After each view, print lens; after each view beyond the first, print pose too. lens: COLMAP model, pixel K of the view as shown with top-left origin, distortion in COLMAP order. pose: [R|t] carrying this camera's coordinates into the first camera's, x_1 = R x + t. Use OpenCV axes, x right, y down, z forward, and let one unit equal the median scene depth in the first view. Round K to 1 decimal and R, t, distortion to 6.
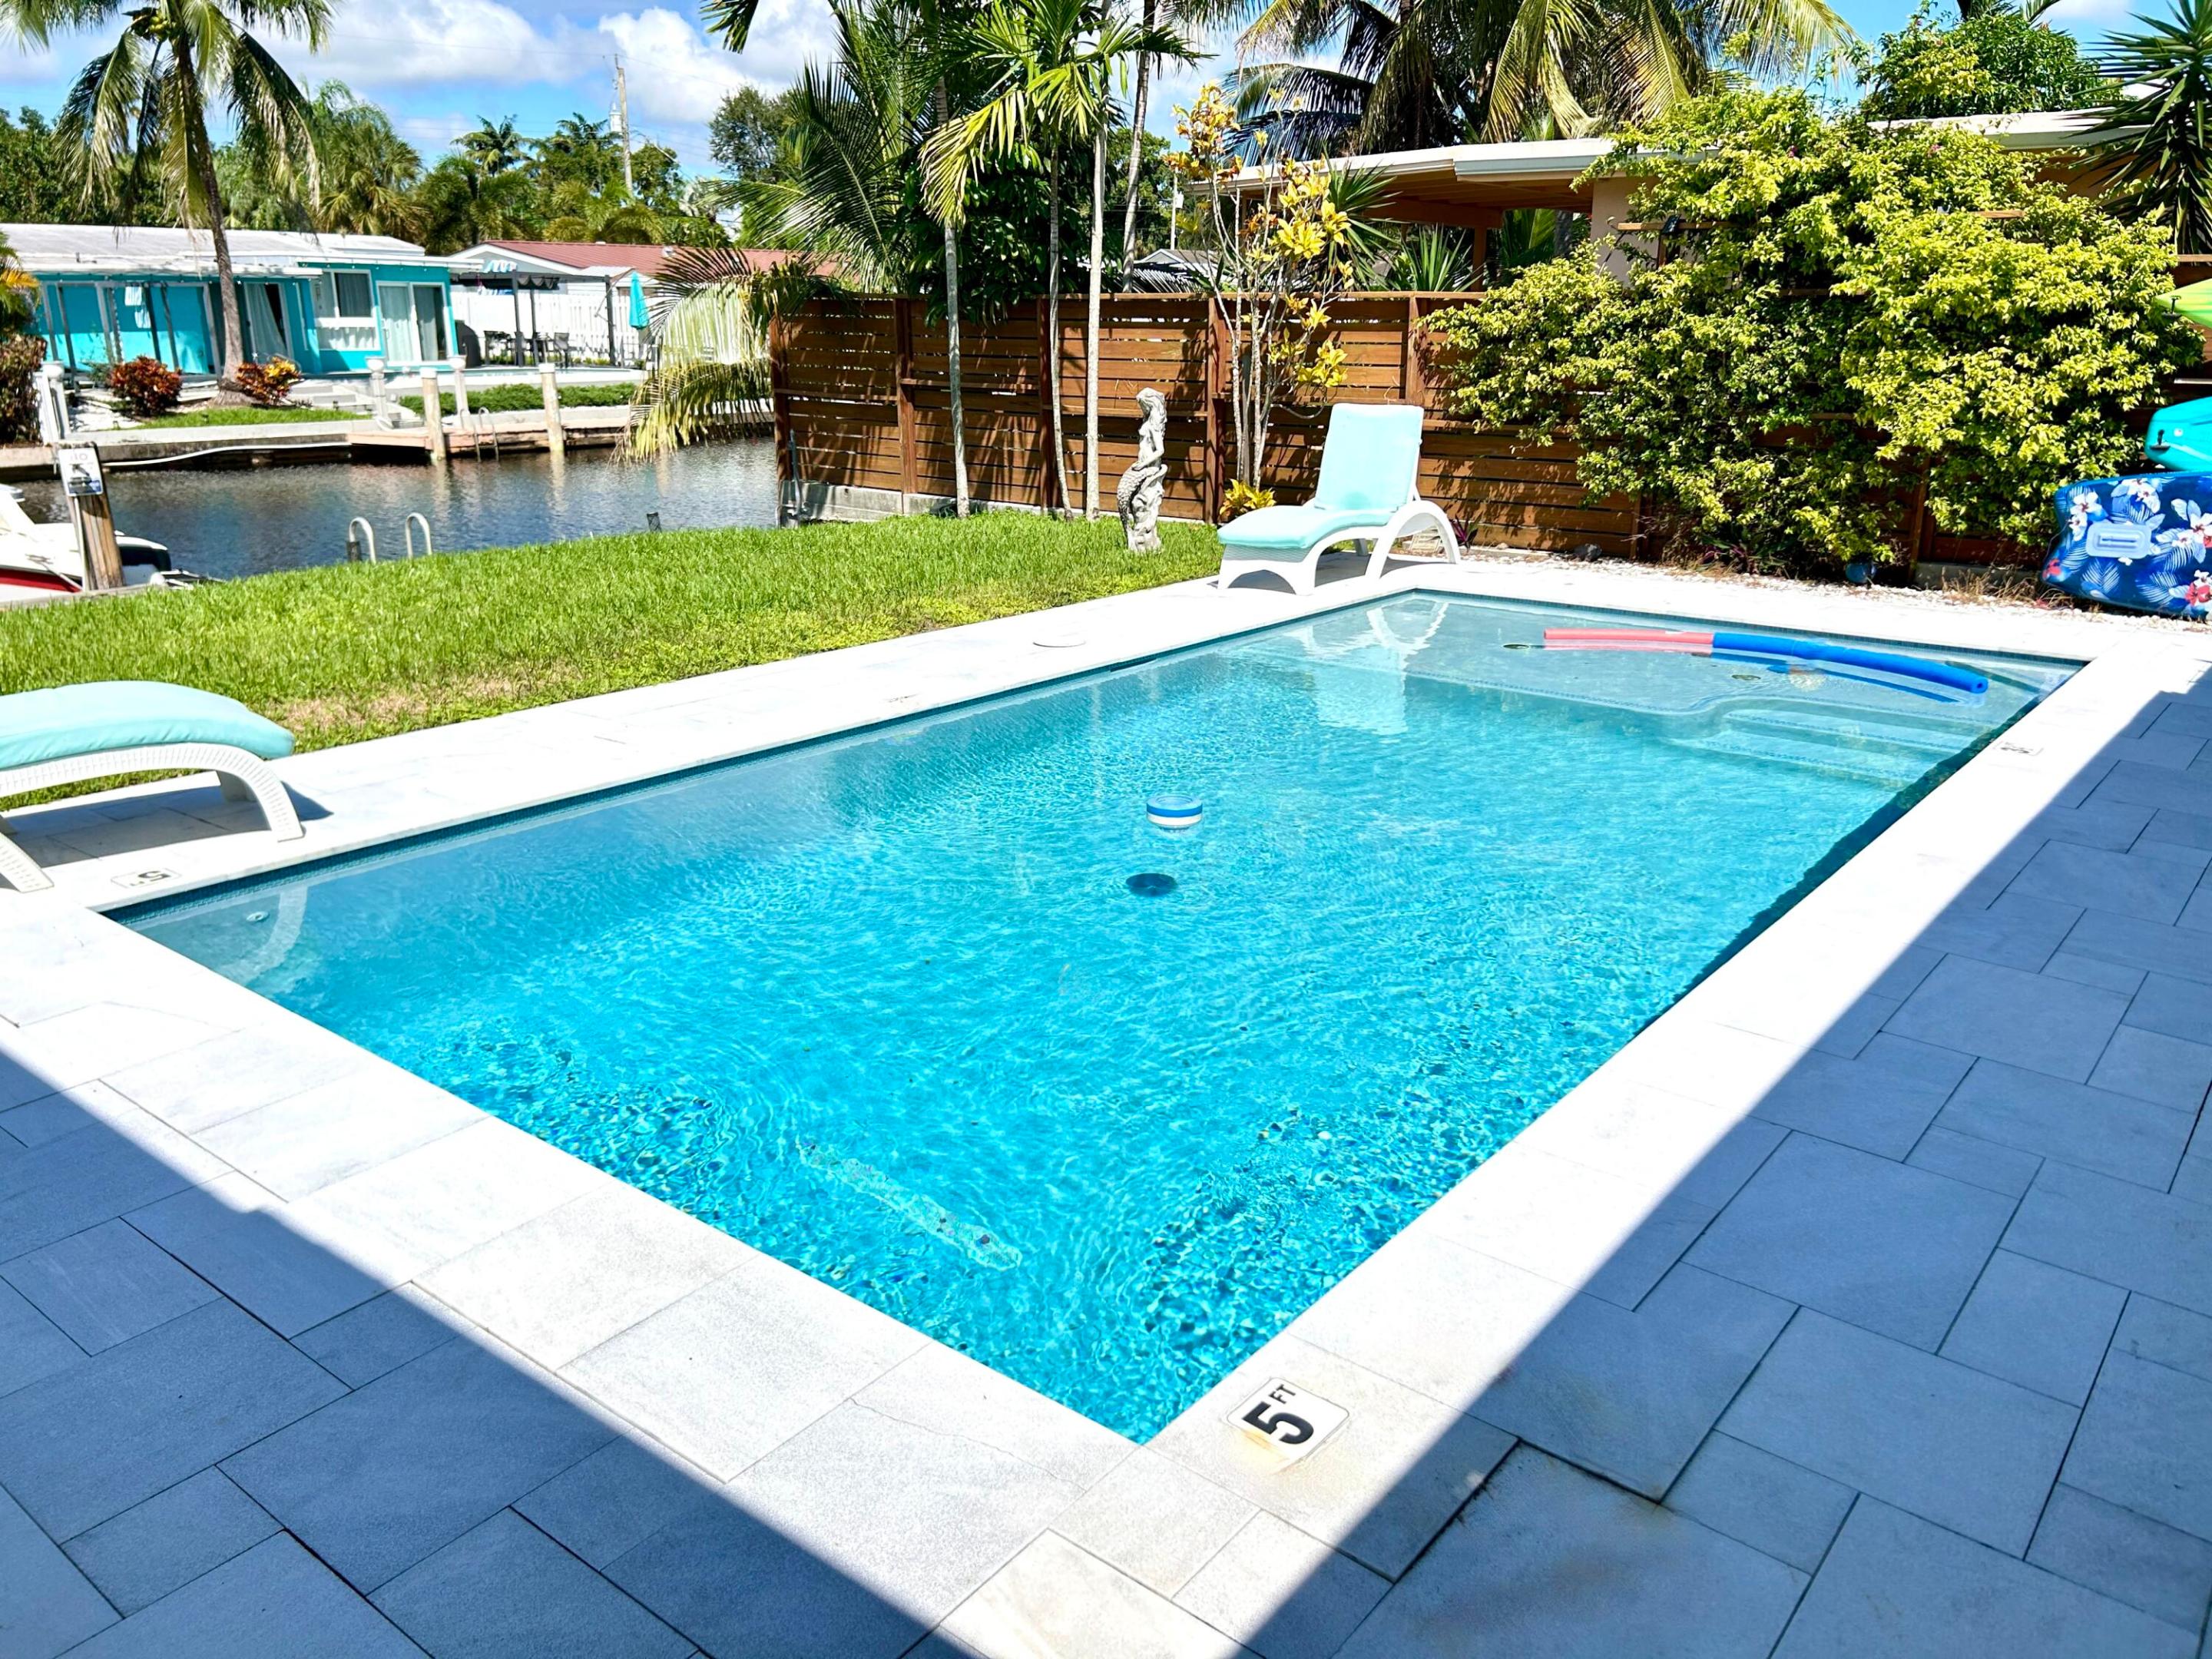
lens RADIAL K [[1664.6, 0, 1110.8], [0, 1664.6, 814.7], [0, 0, 1]] dist [0.059447, -0.070658]
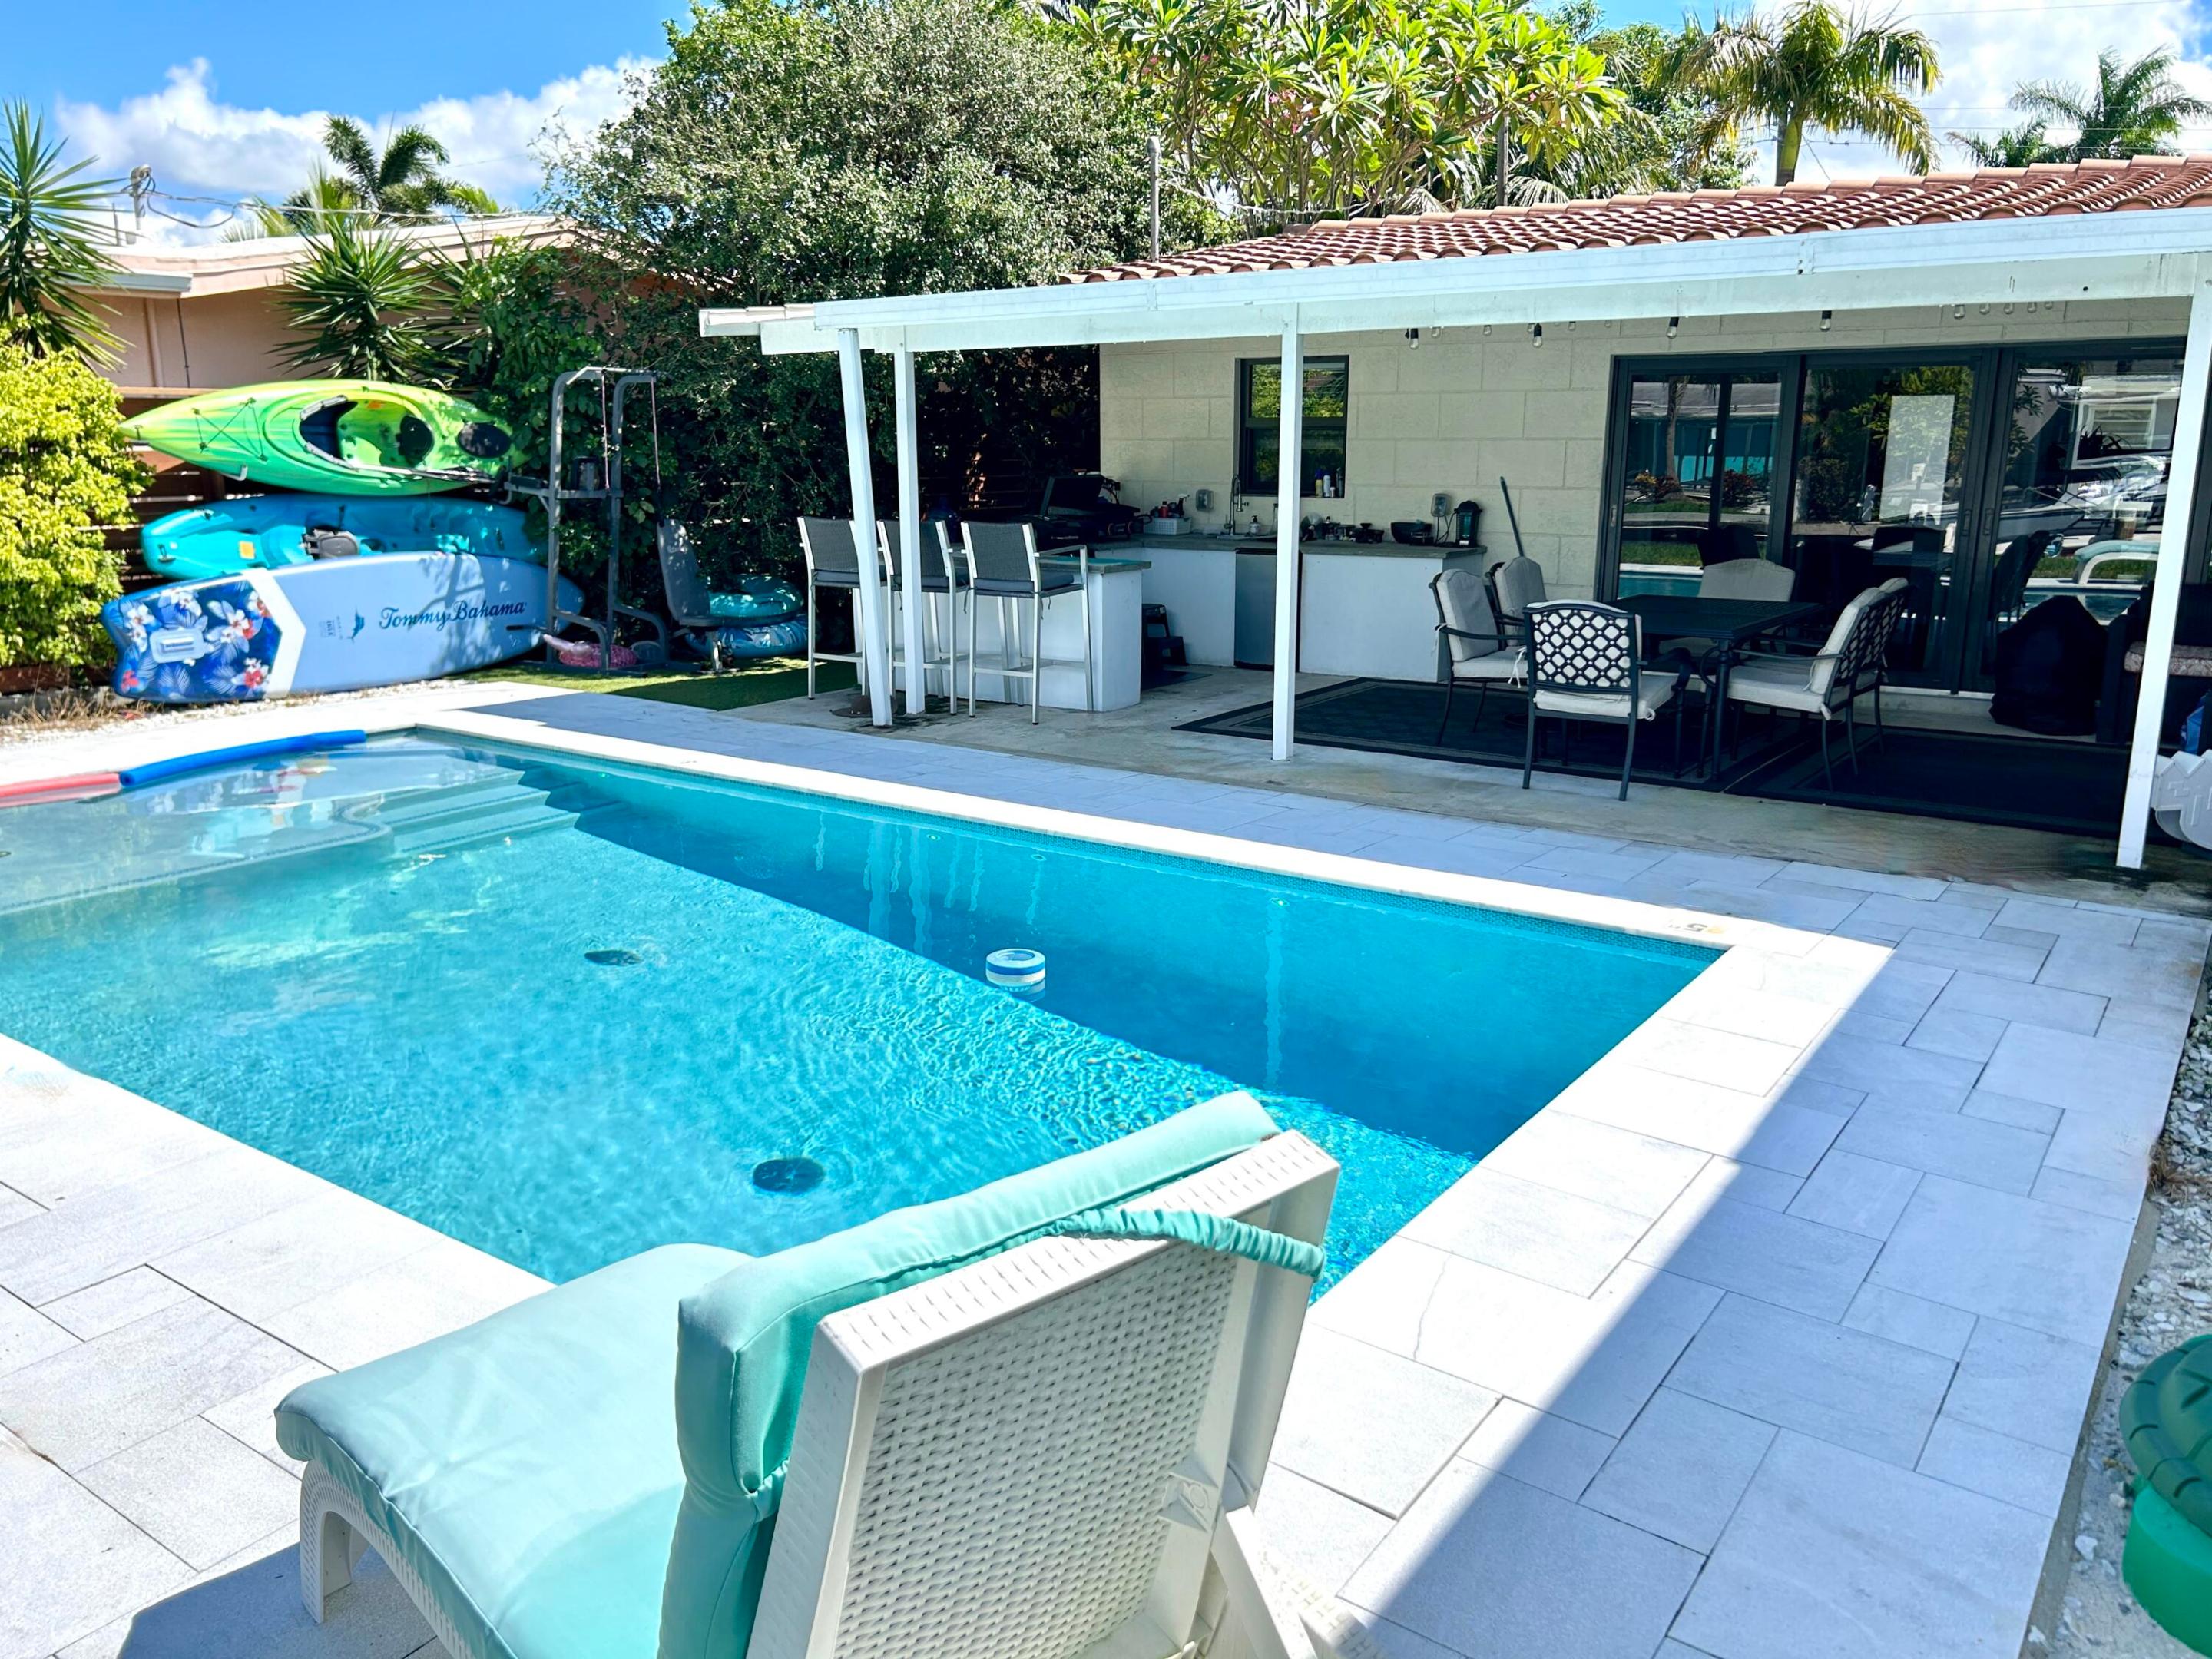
lens RADIAL K [[1664.6, 0, 1109.7], [0, 1664.6, 829.6], [0, 0, 1]] dist [0.059447, -0.070658]
pose [[-0.050457, -0.235031, 0.970677, -0.365489], [0.287125, 0.927471, 0.239495, -0.096626], [-0.956563, 0.290790, 0.020686, 0.297977]]
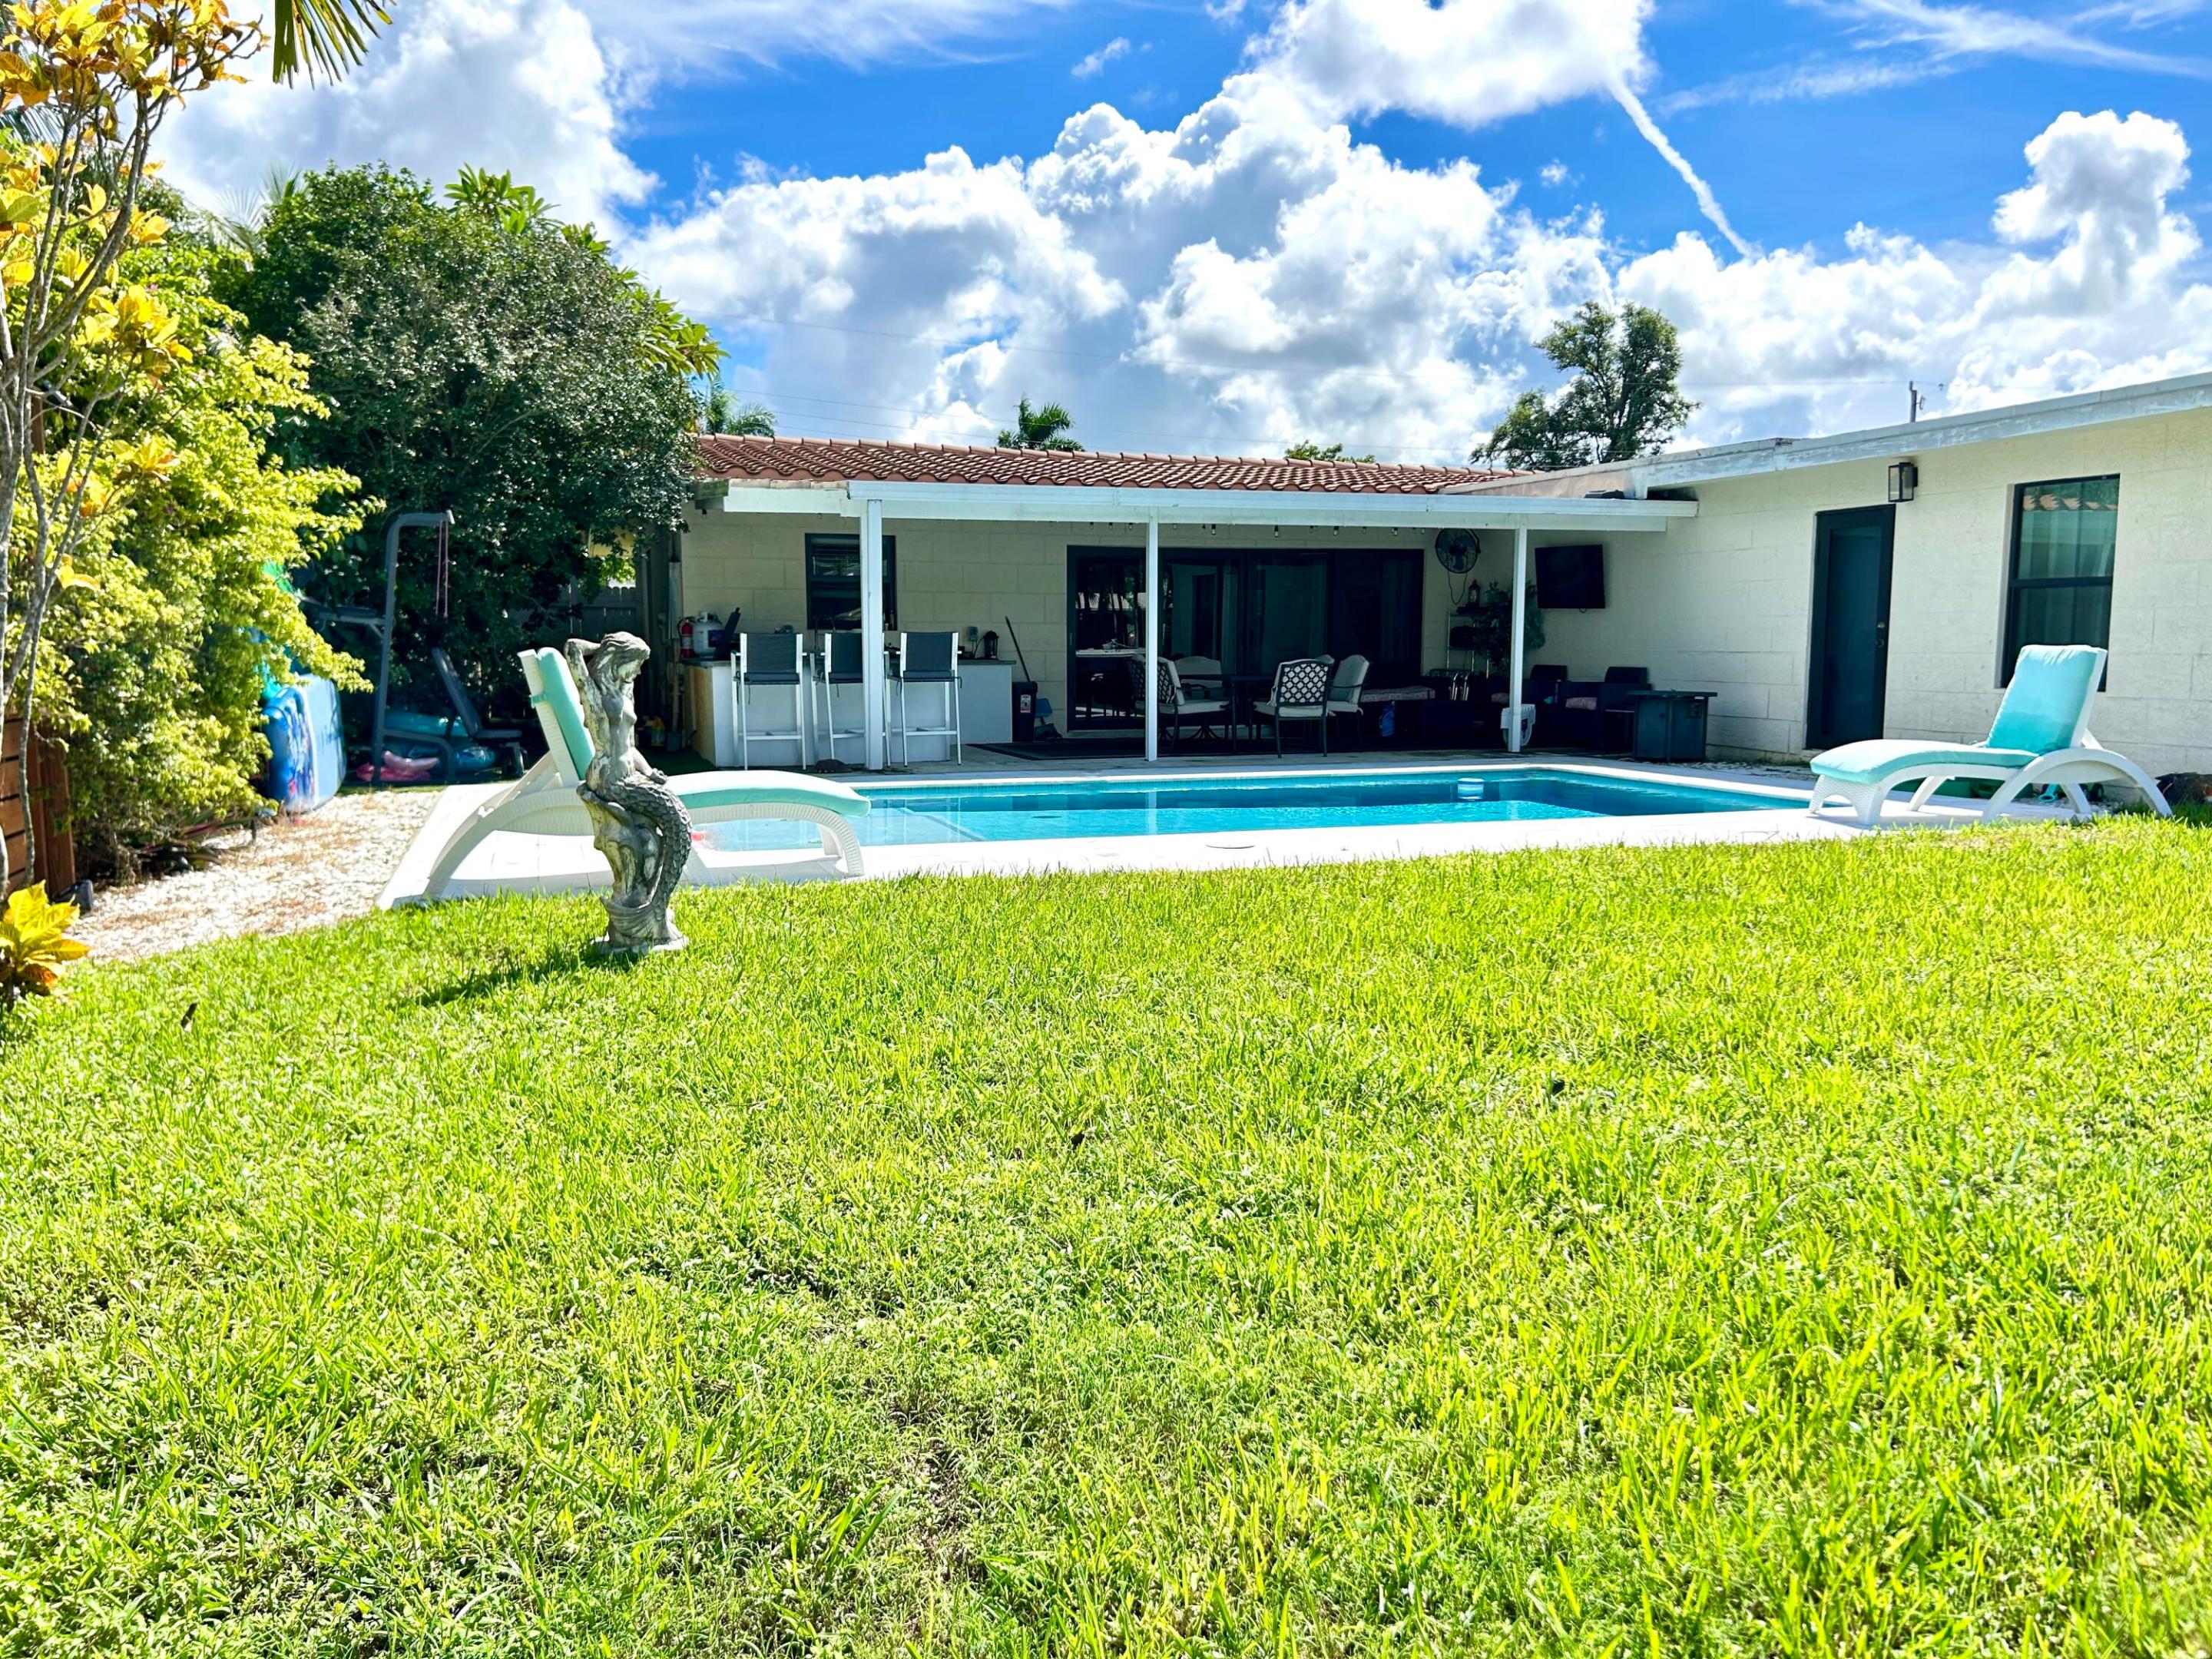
lens RADIAL K [[1664.6, 0, 1109.0], [0, 1664.6, 830.7], [0, 0, 1]] dist [0.059447, -0.070658]
pose [[-0.844166, -0.063683, 0.532287, -0.310539], [0.151256, 0.924282, 0.350462, -0.291944], [-0.514302, 0.376360, -0.770615, 1.098713]]
